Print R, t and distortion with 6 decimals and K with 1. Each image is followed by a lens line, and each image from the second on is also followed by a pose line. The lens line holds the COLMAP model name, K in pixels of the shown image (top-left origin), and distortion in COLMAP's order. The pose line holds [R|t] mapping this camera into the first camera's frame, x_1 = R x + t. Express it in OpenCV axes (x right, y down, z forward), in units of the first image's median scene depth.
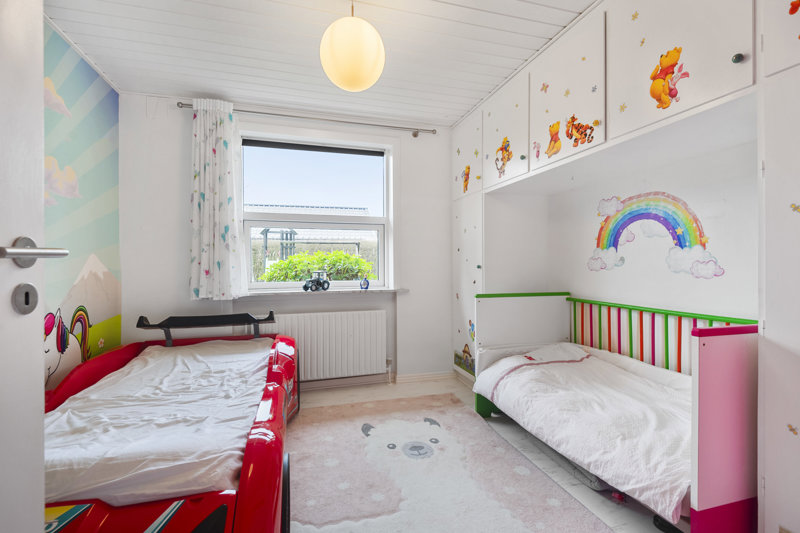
lens RADIAL K [[362.0, 0, 398.8], [0, 362.0, 264.6], [0, 0, 1]] dist [0.005089, -0.000142]
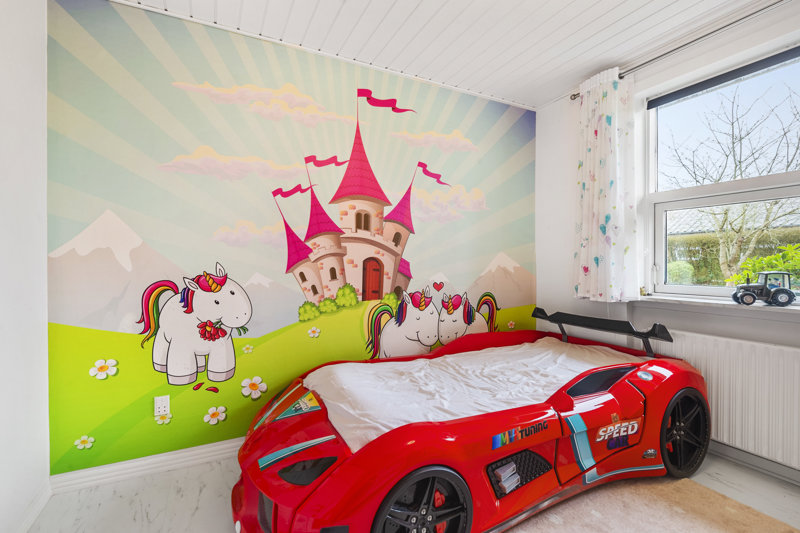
lens RADIAL K [[362.0, 0, 397.9], [0, 362.0, 265.0], [0, 0, 1]] dist [0.005089, -0.000142]
pose [[0.193013, 0.010893, -0.981136, 0.311913], [-0.000193, 0.999939, 0.011064, 0.000891], [0.981196, -0.001946, 0.193004, 0.401335]]
